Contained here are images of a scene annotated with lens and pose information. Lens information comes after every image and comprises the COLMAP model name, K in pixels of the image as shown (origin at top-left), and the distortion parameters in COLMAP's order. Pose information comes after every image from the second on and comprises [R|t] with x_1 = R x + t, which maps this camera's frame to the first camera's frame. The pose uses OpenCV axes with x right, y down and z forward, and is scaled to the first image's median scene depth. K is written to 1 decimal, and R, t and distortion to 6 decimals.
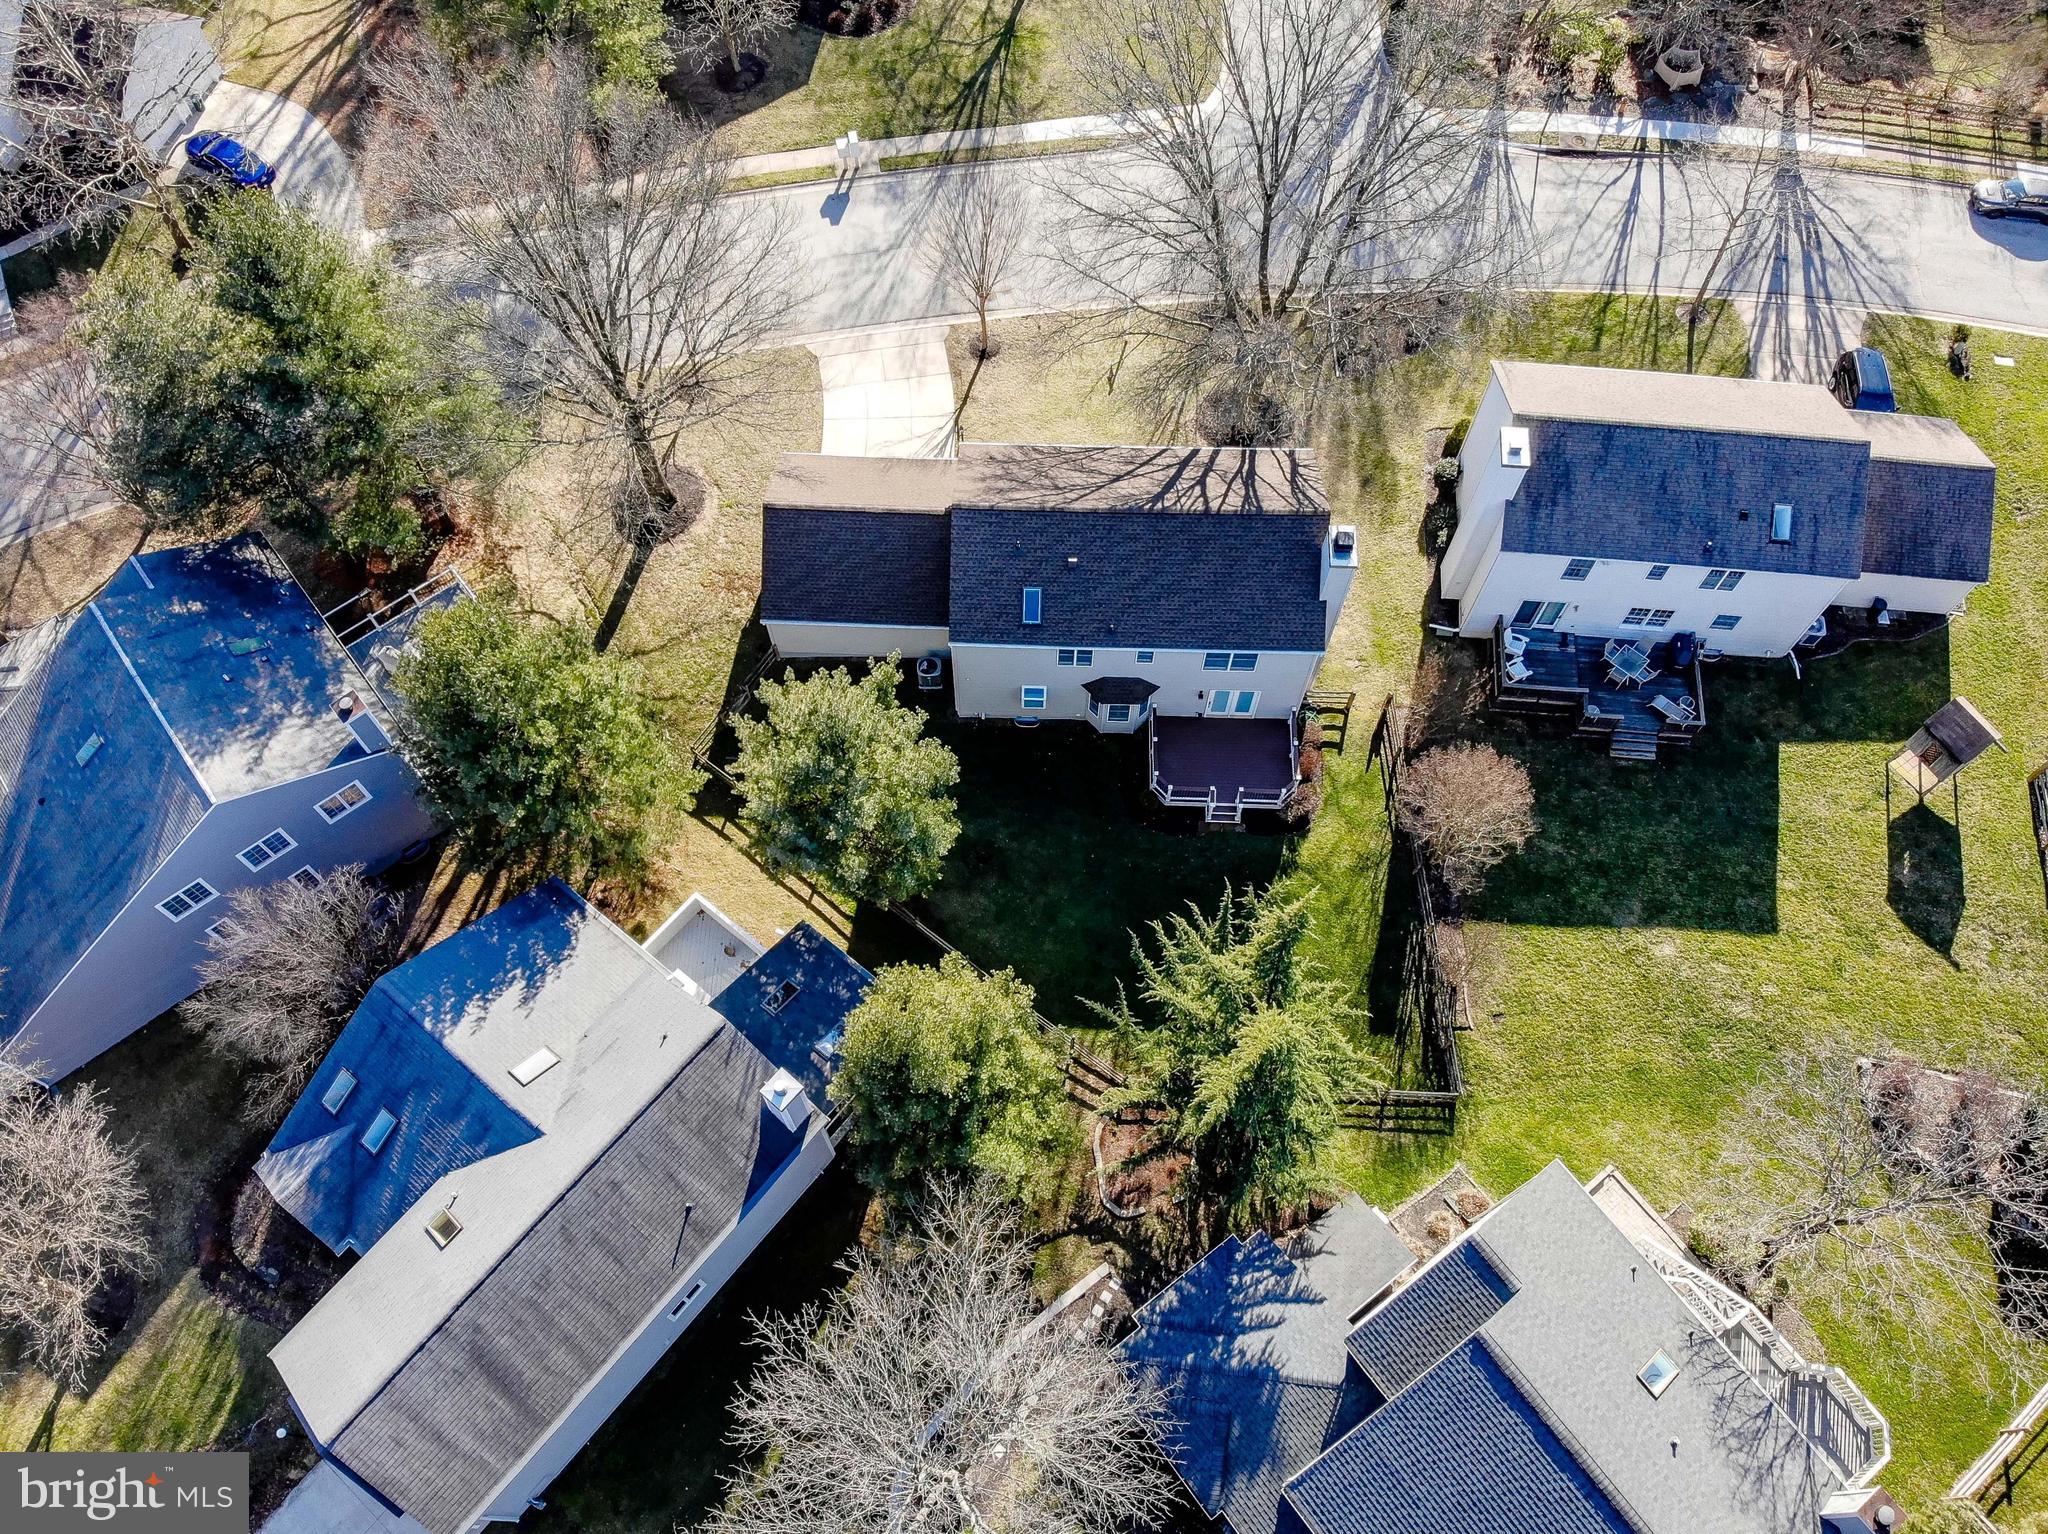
lens RADIAL K [[1459.6, 0, 1027.0], [0, 1459.6, 774.6], [0, 0, 1]] dist [0.188141, -0.384028]
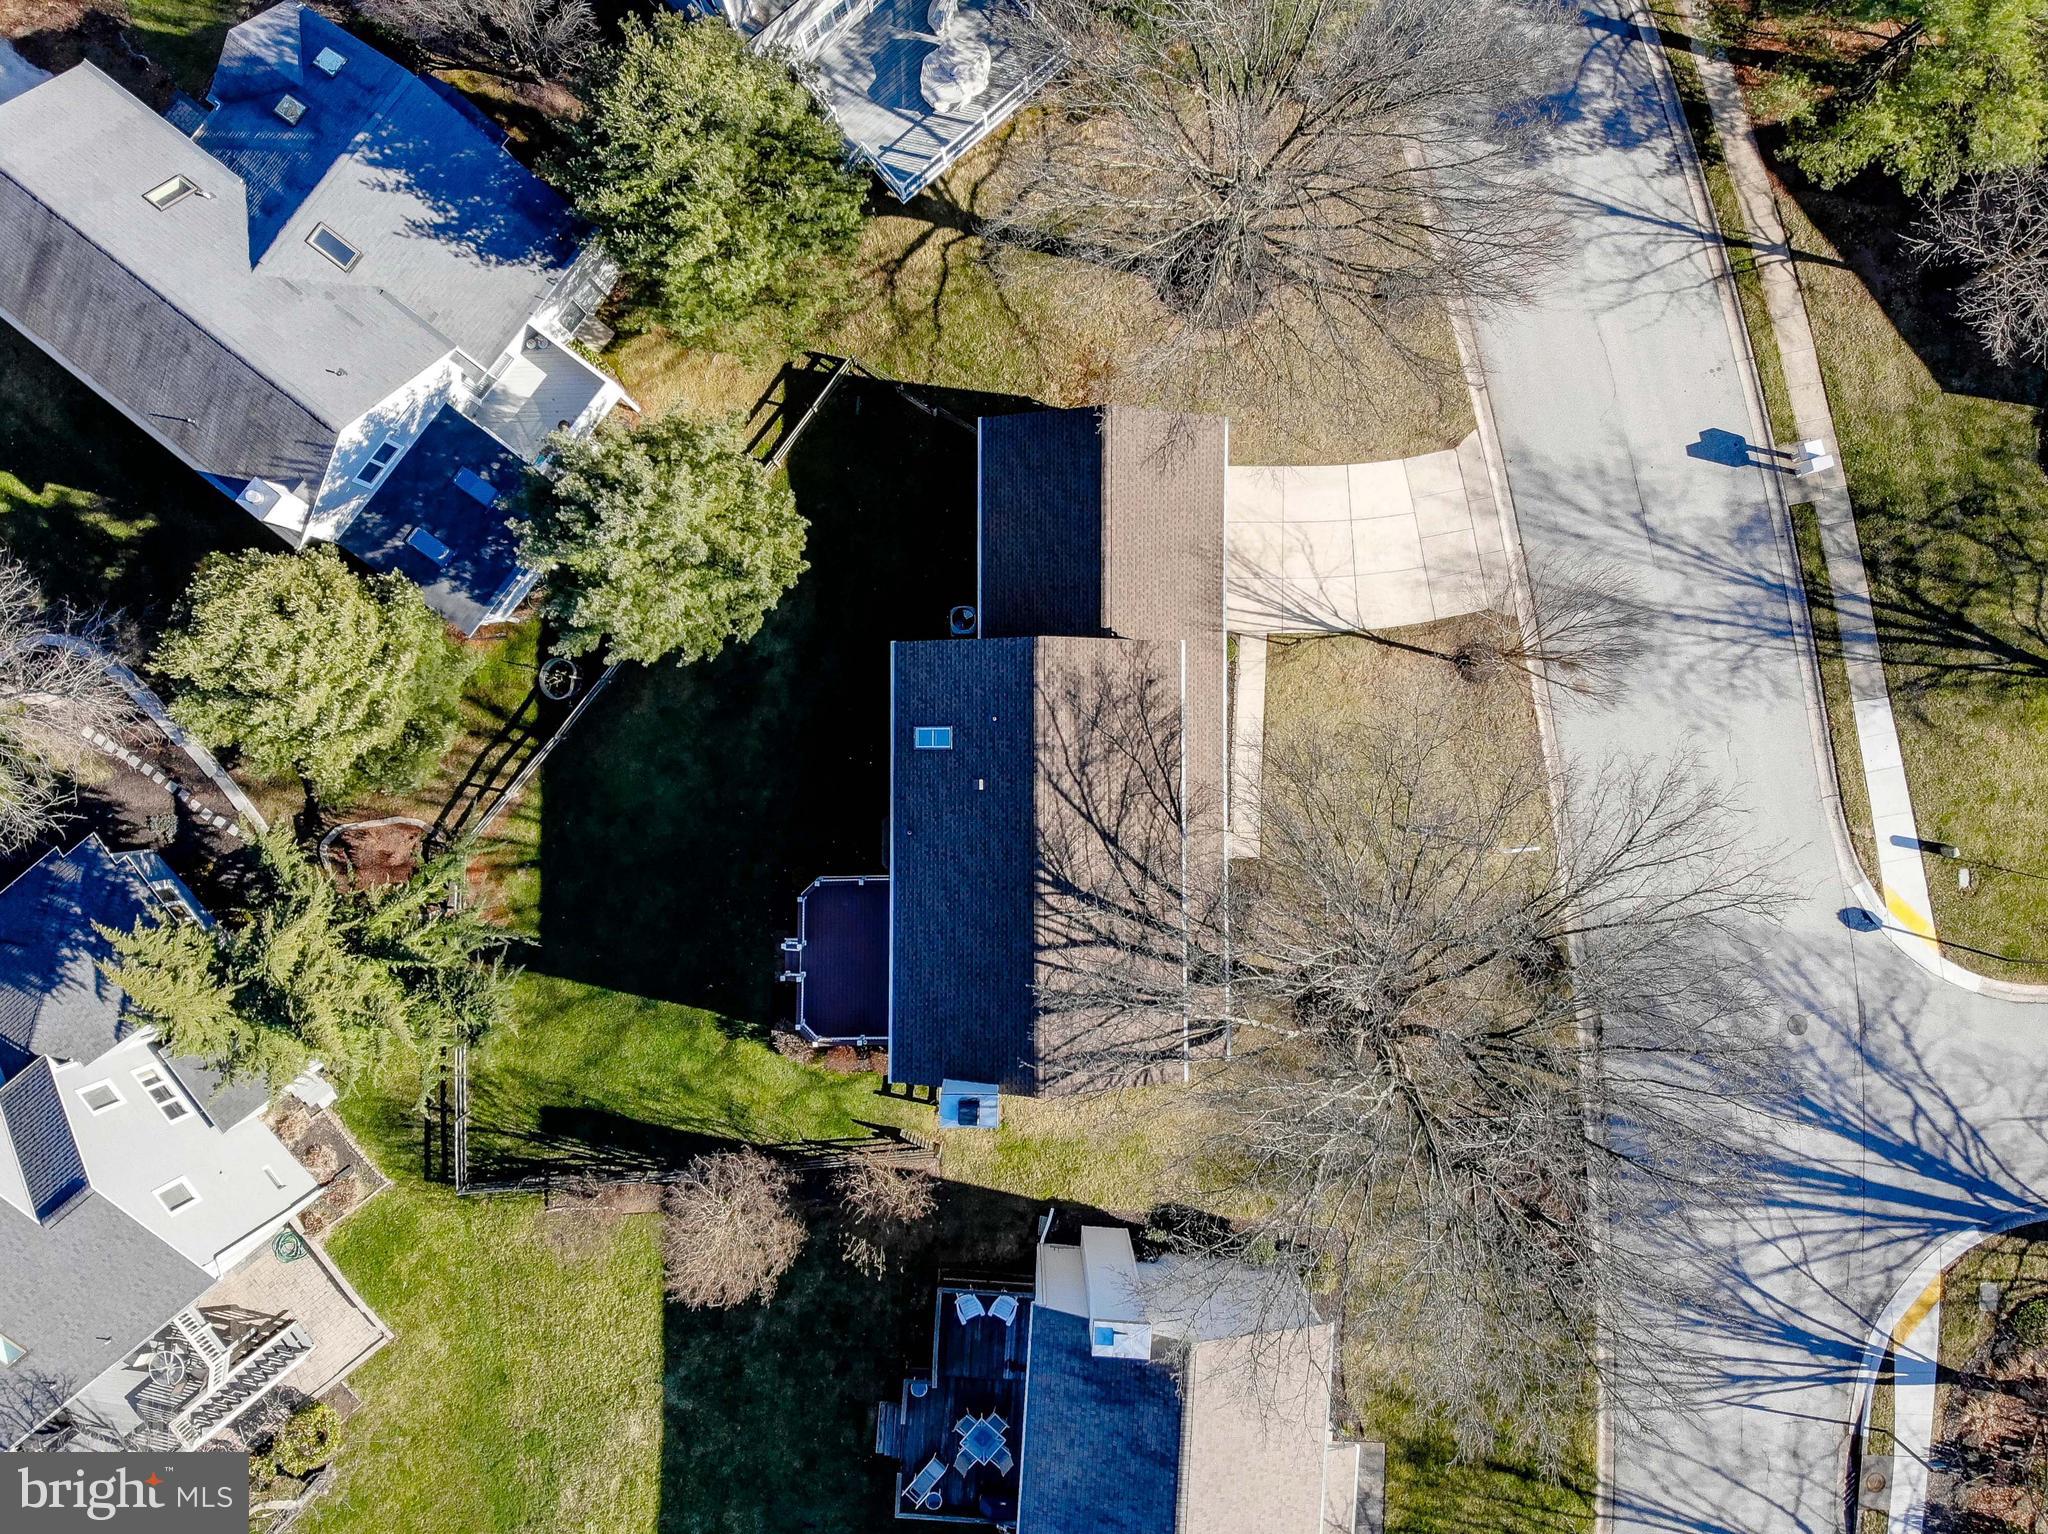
lens RADIAL K [[1542.9, 0, 1057.6], [0, 1542.9, 722.1], [0, 0, 1]] dist [0.115170, -0.195542]
pose [[0.029461, 0.999404, -0.017994, 0.012323], [-0.903785, 0.034324, 0.426607, -0.532921], [0.426971, 0.003695, 0.904258, 0.216231]]
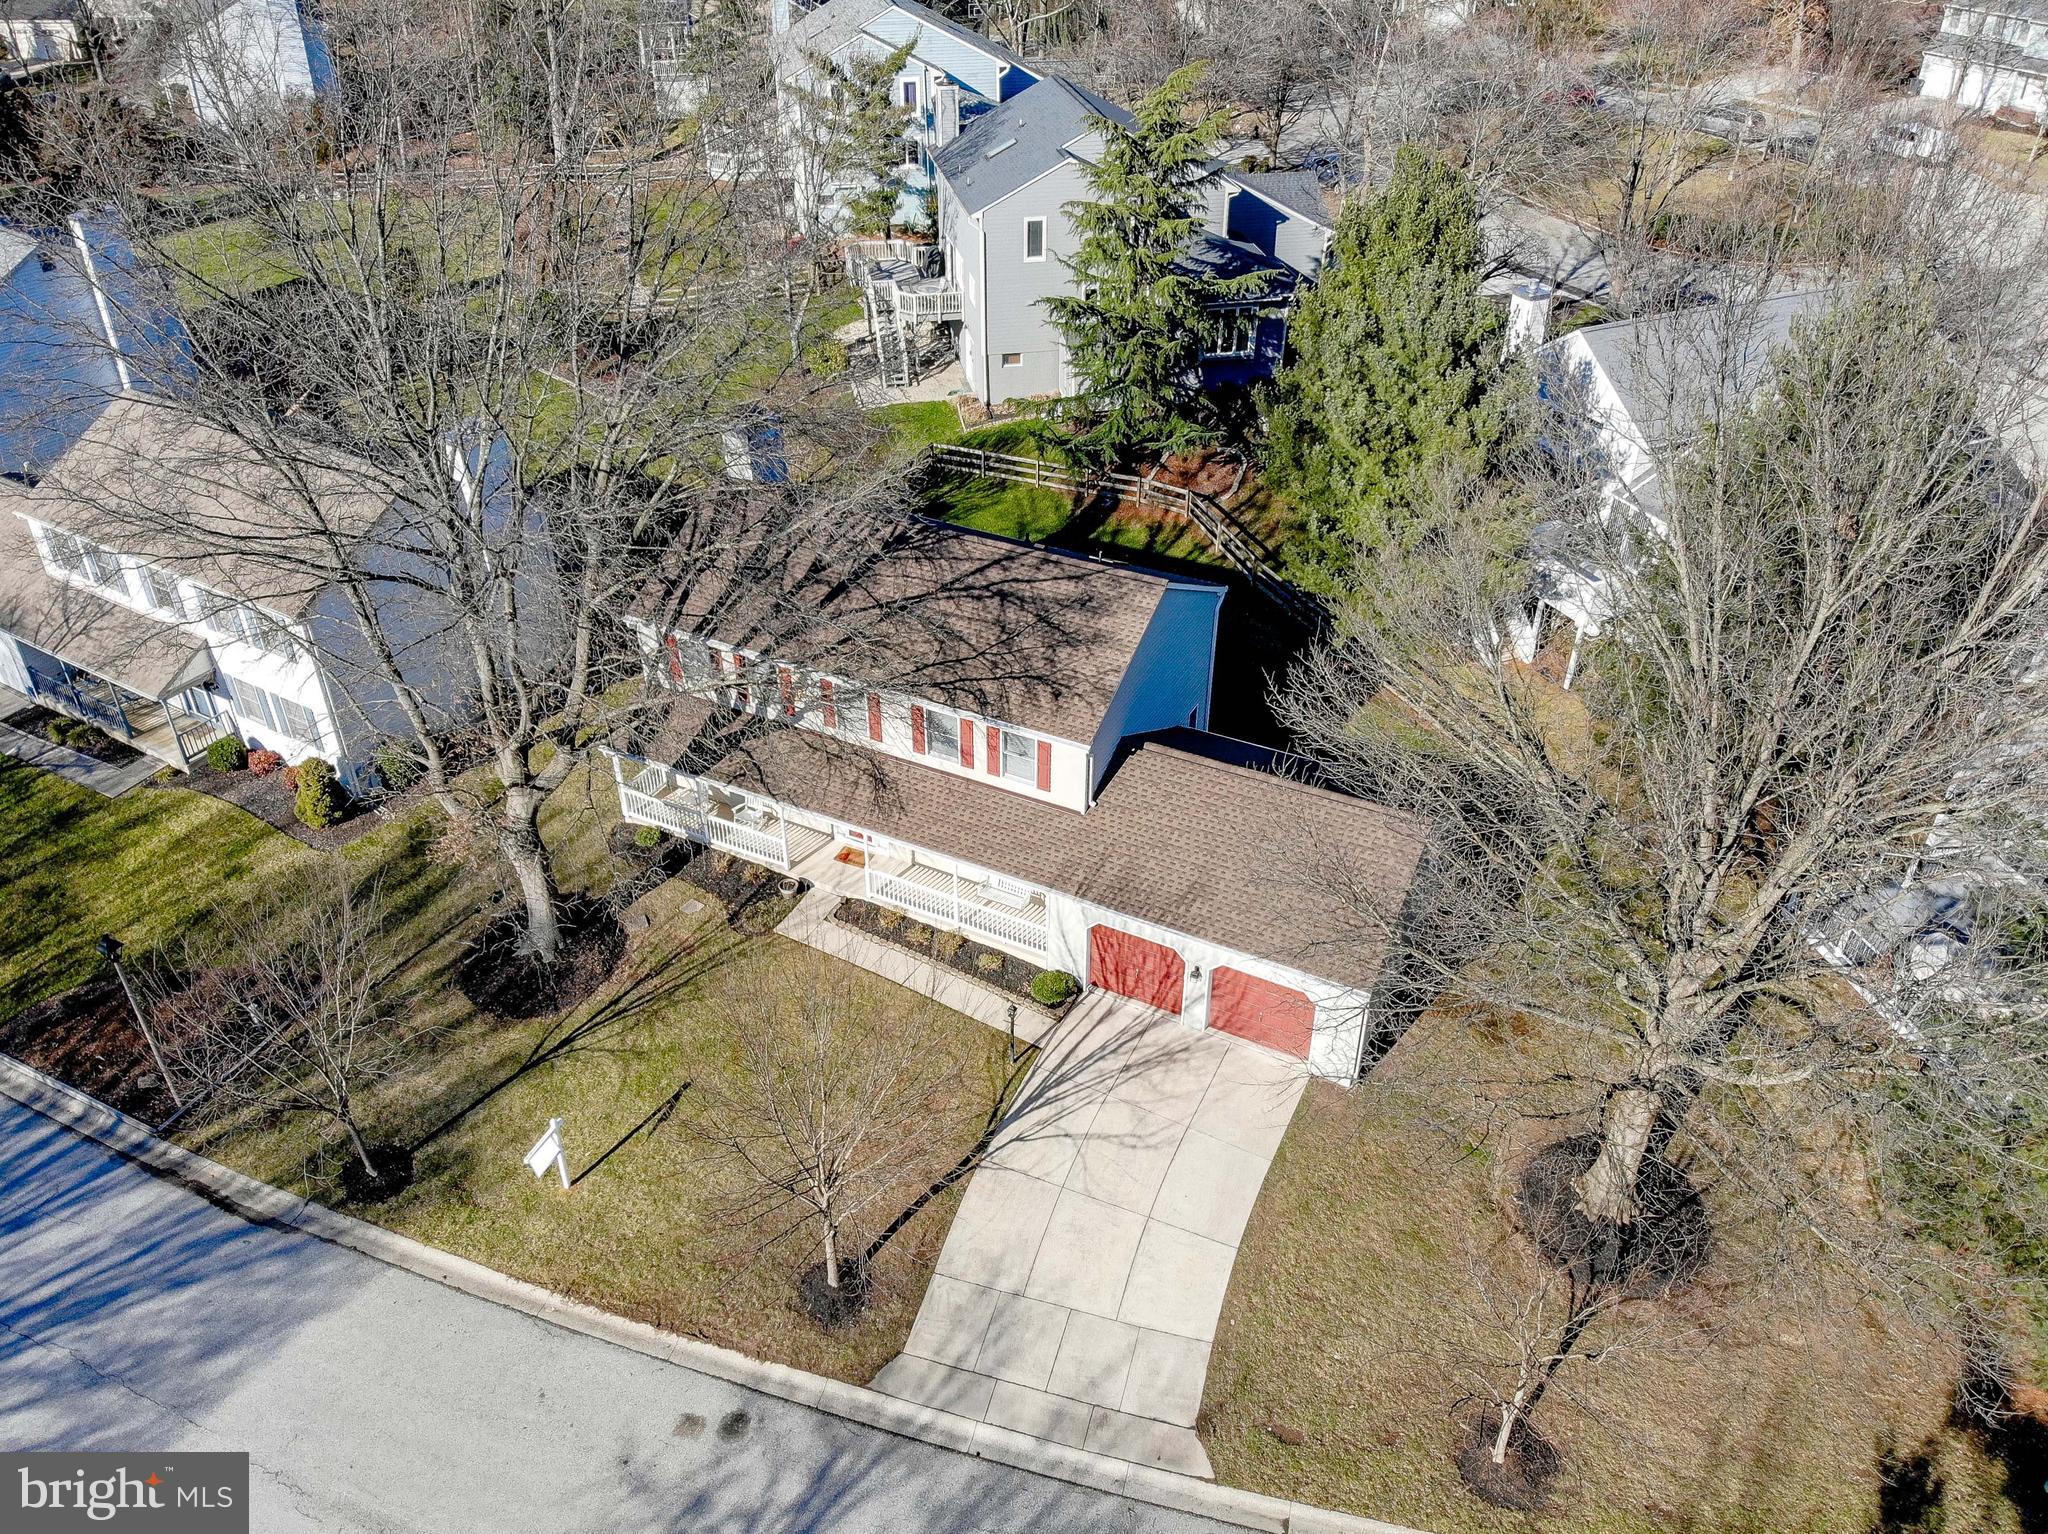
lens RADIAL K [[1526.3, 0, 1017.6], [0, 1526.3, 792.7], [0, 0, 1]] dist [0.067703, -0.137906]
pose [[-0.903289, -0.245578, 0.351795, -0.252488], [0.380960, -0.081975, 0.920950, -0.835910], [-0.197327, 0.965905, 0.167602, 0.946642]]
